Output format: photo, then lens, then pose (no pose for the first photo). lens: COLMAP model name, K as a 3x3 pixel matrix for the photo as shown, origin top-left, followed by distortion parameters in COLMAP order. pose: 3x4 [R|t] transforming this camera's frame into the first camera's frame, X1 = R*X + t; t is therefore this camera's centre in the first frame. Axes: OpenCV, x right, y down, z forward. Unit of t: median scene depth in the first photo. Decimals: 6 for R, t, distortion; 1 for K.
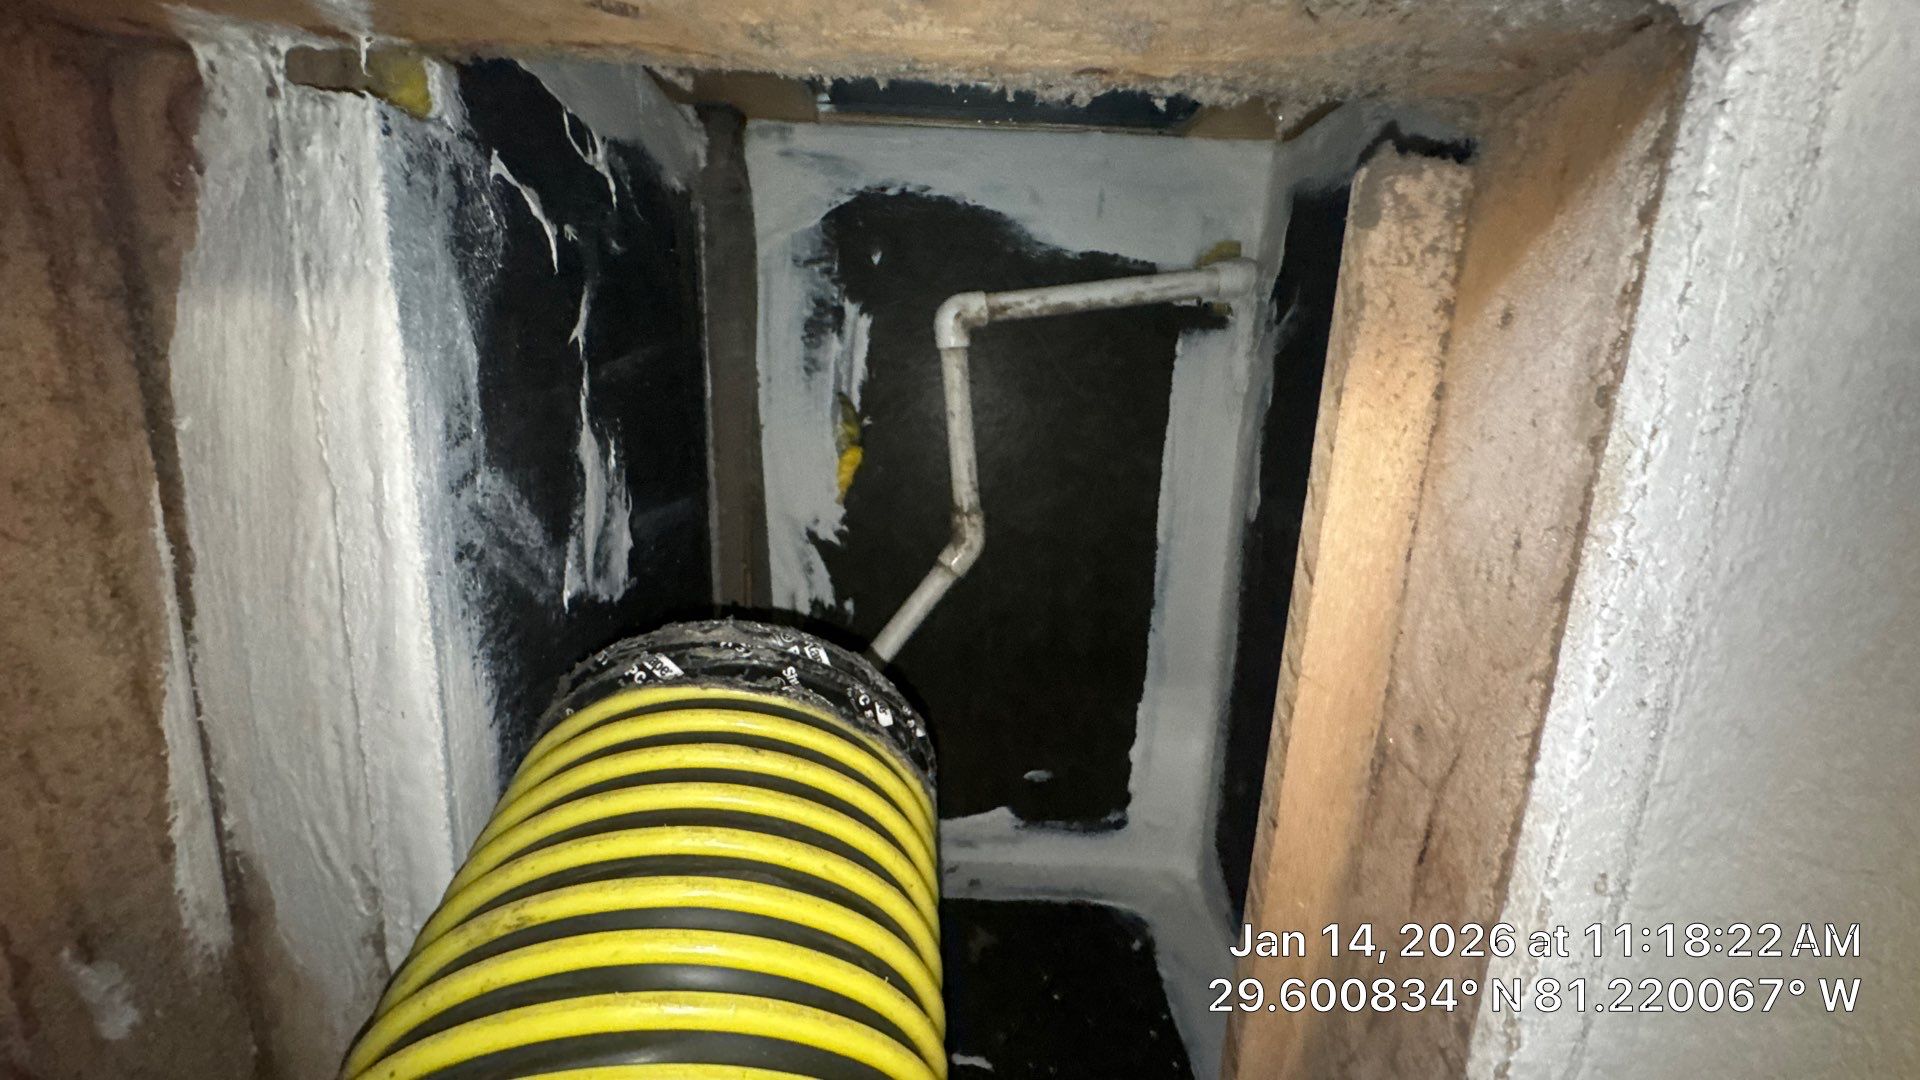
lens RADIAL K [[771.2, 0, 956.8], [0, 771.2, 539.1], [0, 0, 1]] dist [-0.002446, -0.000298]
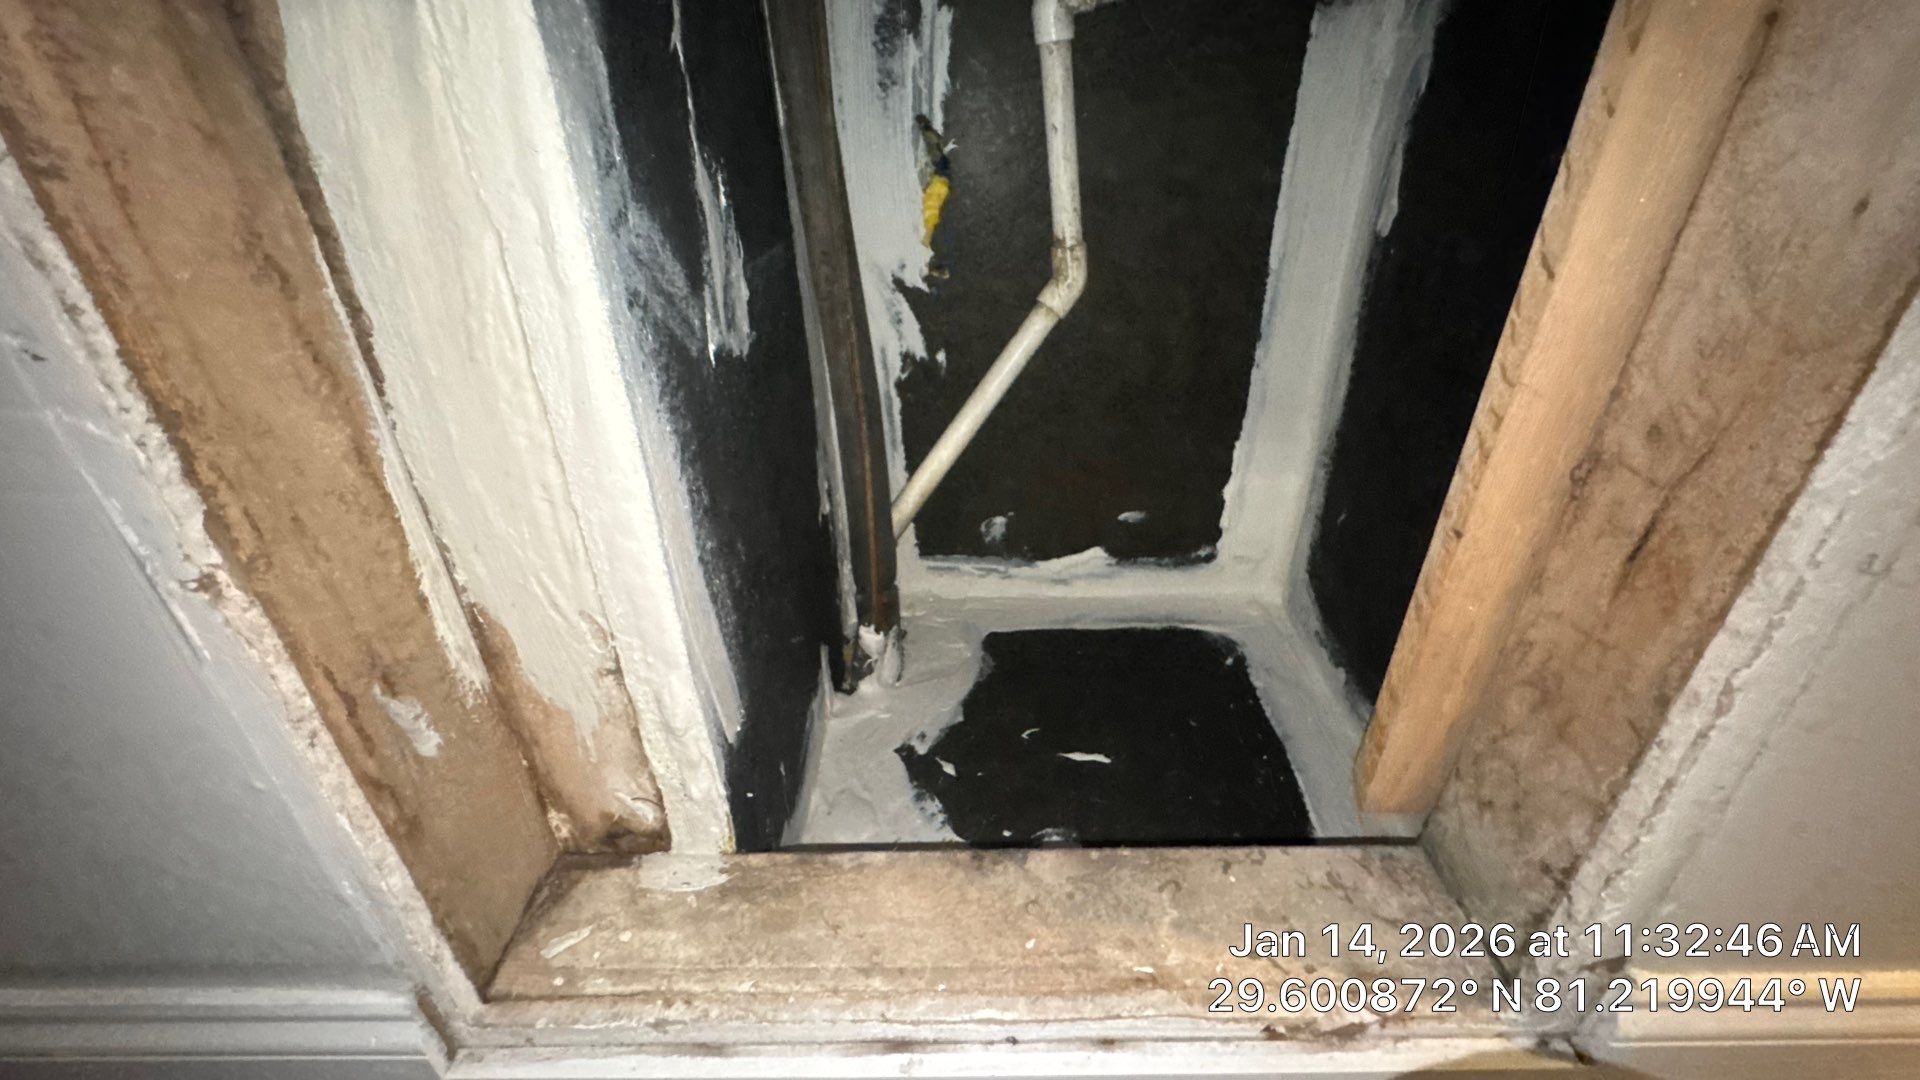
lens RADIAL K [[769.5, 0, 956.9], [0, 769.5, 539.2], [0, 0, 1]] dist [-0.001198, -0.000228]
pose [[0.998033, -0.046277, -0.042299, -0.148984], [0.056871, 0.952217, 0.300082, 0.025219], [0.026391, -0.301897, 0.952975, 0.012512]]
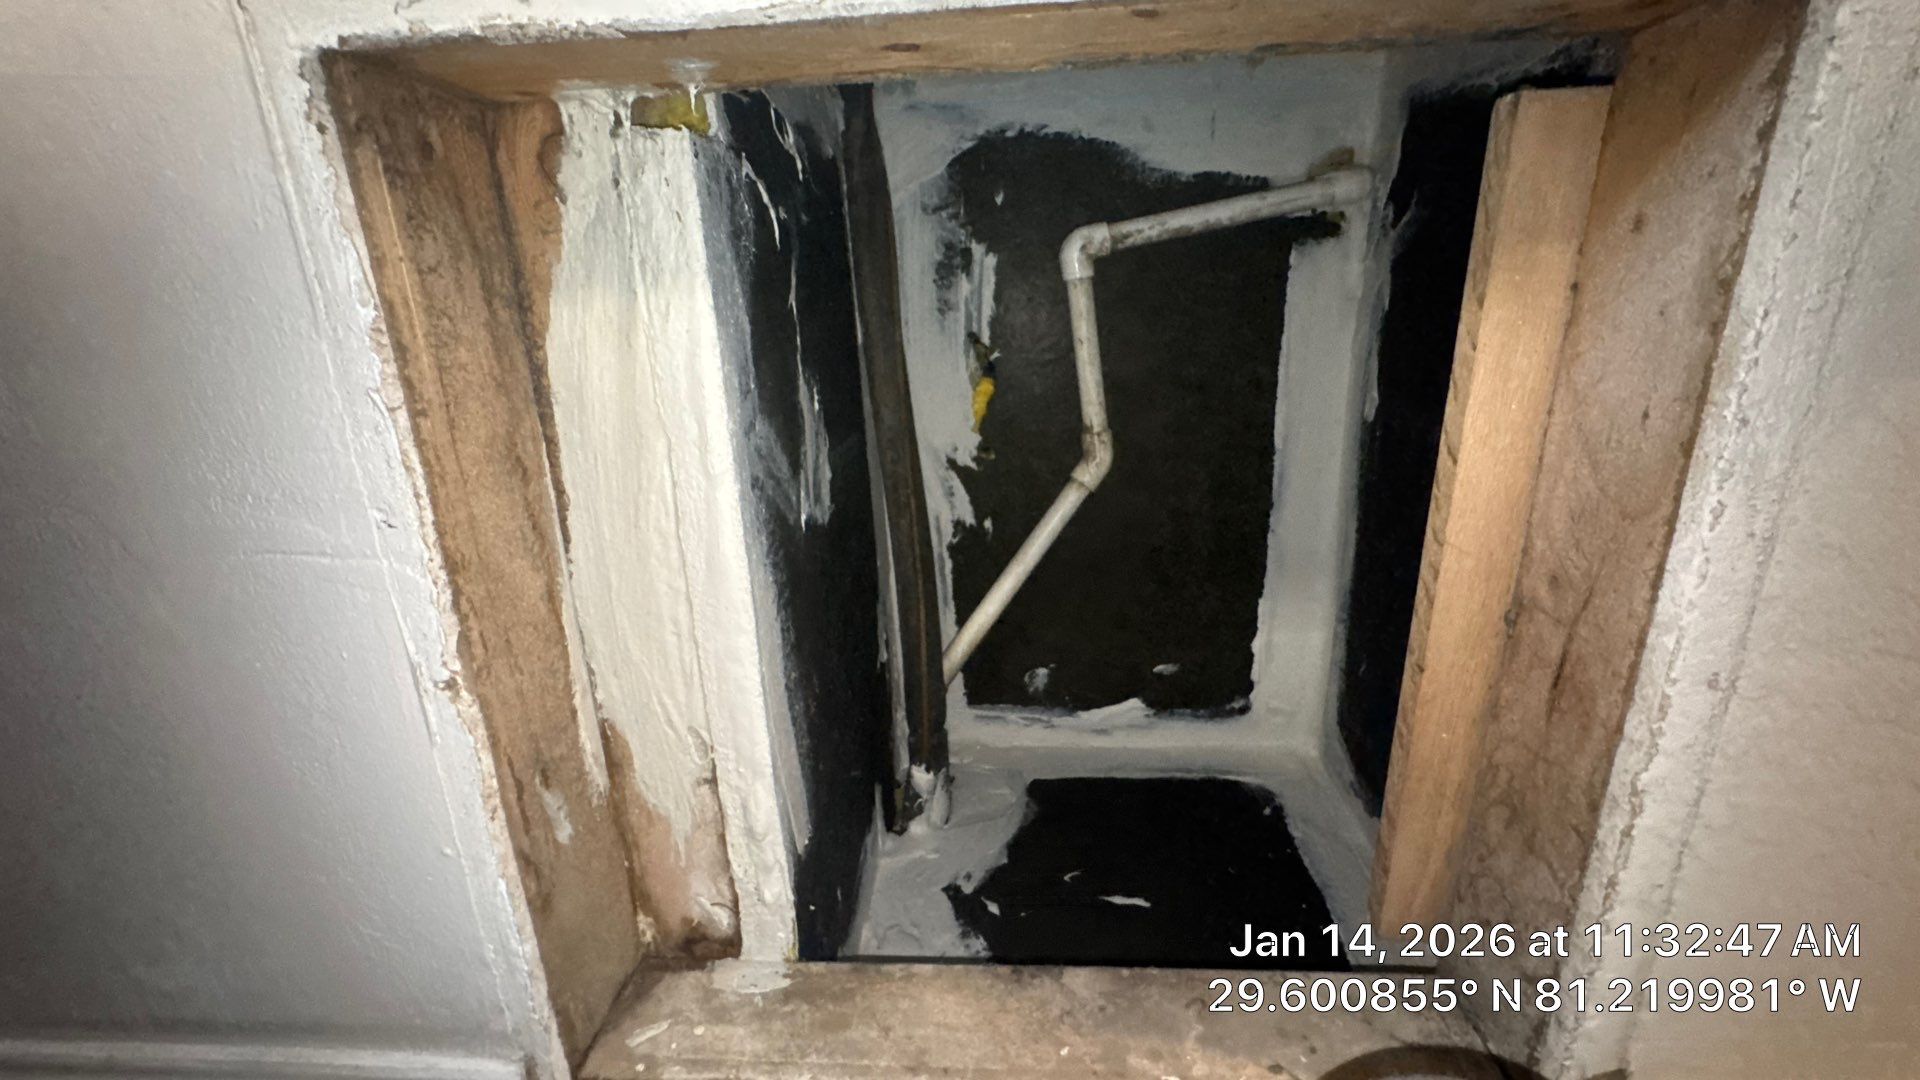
lens RADIAL K [[769.5, 0, 956.9], [0, 769.5, 539.2], [0, 0, 1]] dist [-0.001198, -0.000228]
pose [[0.993718, -0.055787, -0.097015, -0.129916], [0.064395, 0.994038, 0.087987, 0.012727], [0.091529, -0.093681, 0.991386, -0.170052]]
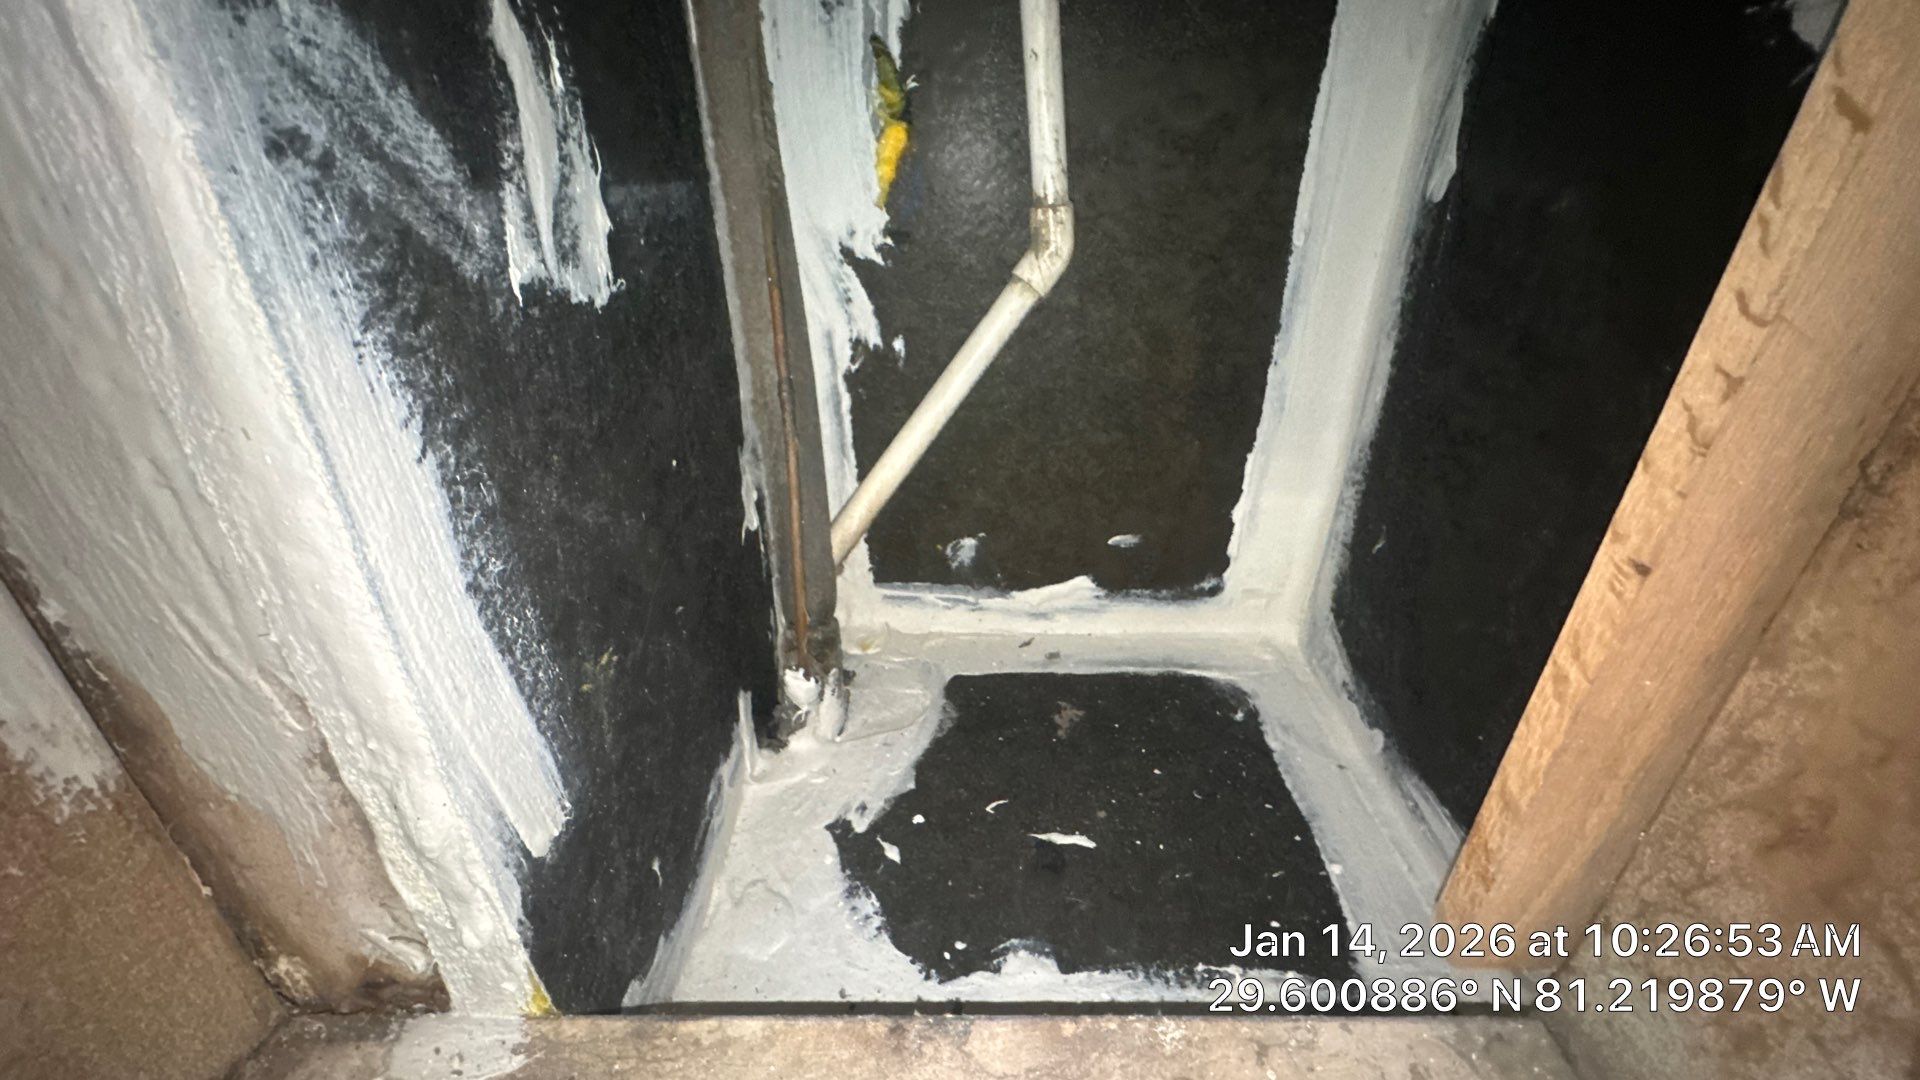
lens RADIAL K [[769.5, 0, 956.9], [0, 769.5, 539.2], [0, 0, 1]] dist [-0.001198, -0.000228]
pose [[0.999168, -0.029585, -0.028072, -0.103311], [0.036072, 0.962233, 0.269826, 0.110791], [0.019029, -0.270614, 0.962500, 0.277461]]
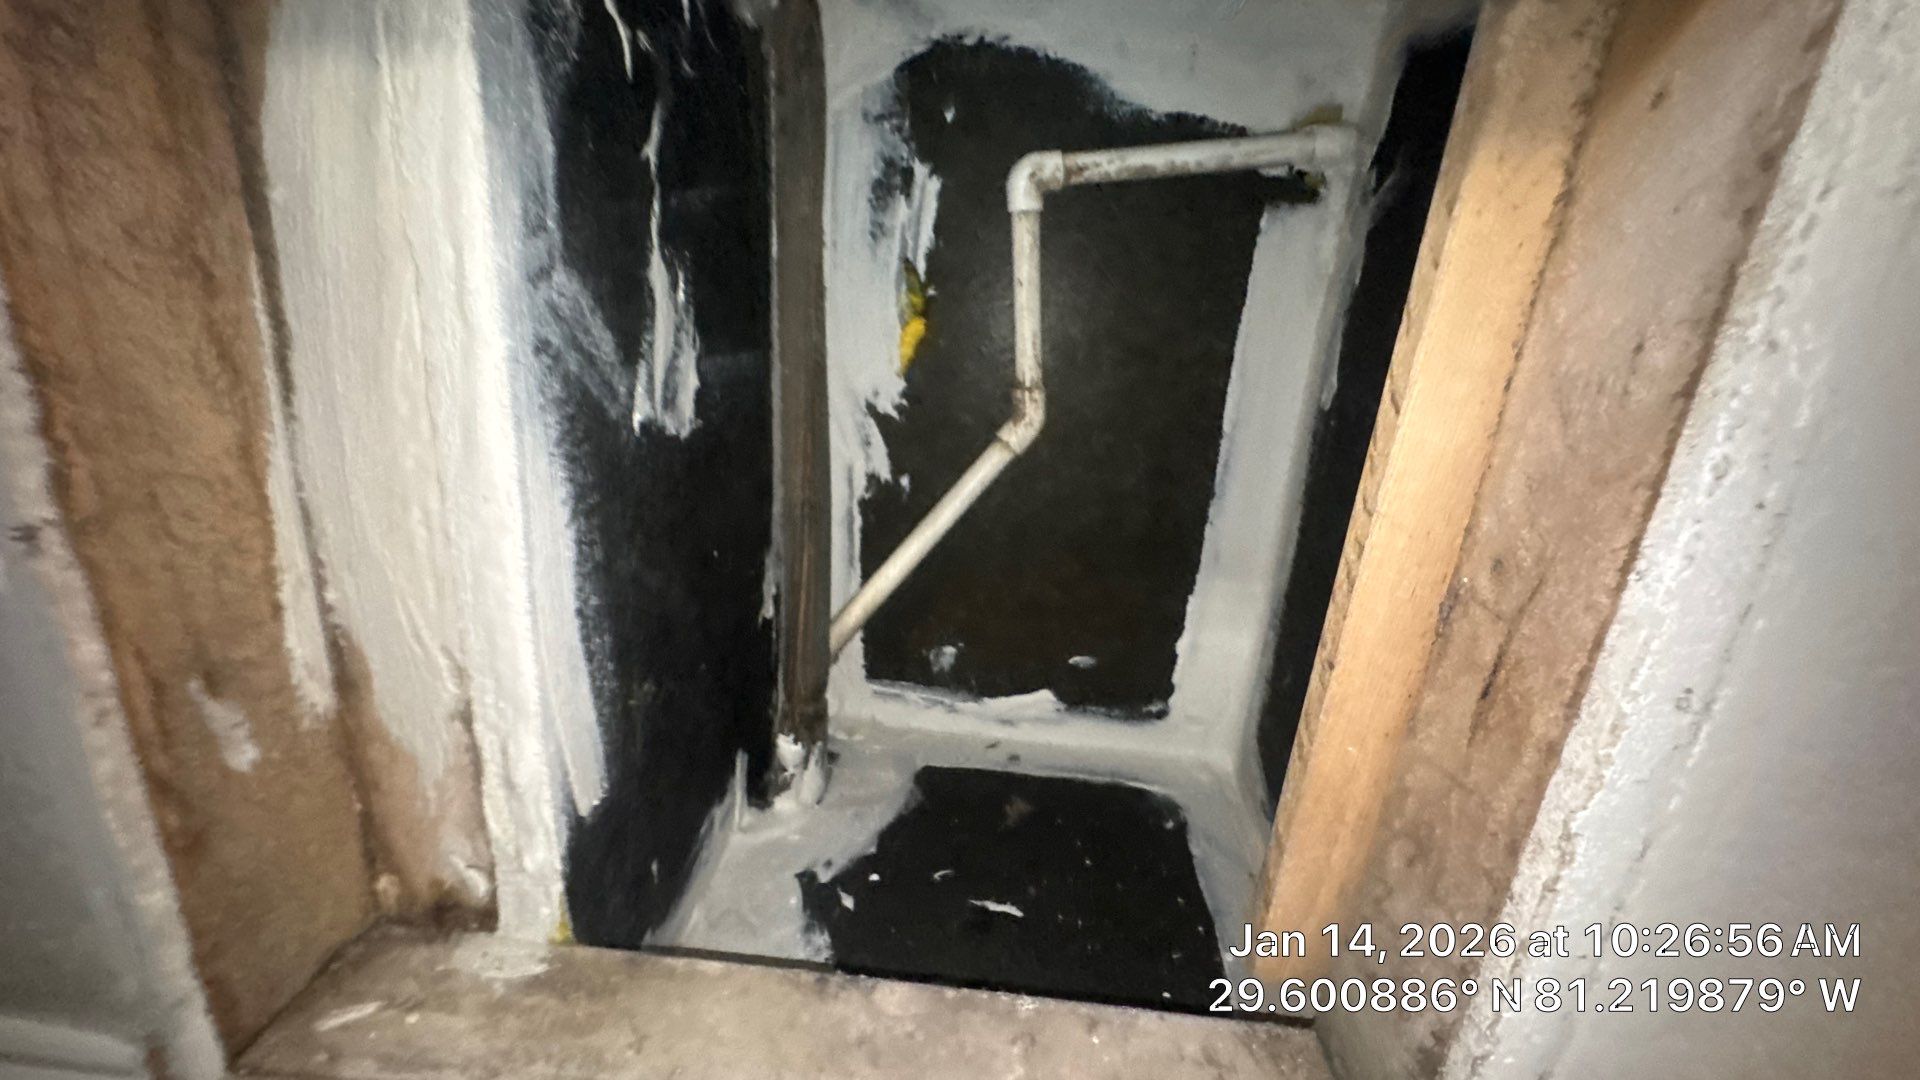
lens RADIAL K [[769.5, 0, 956.9], [0, 769.5, 539.2], [0, 0, 1]] dist [-0.001198, -0.000228]
pose [[0.996569, 0.055861, -0.061077, -0.011363], [-0.049680, 0.993905, 0.098415, 0.098638], [0.066202, -0.095043, 0.993269, 0.001652]]
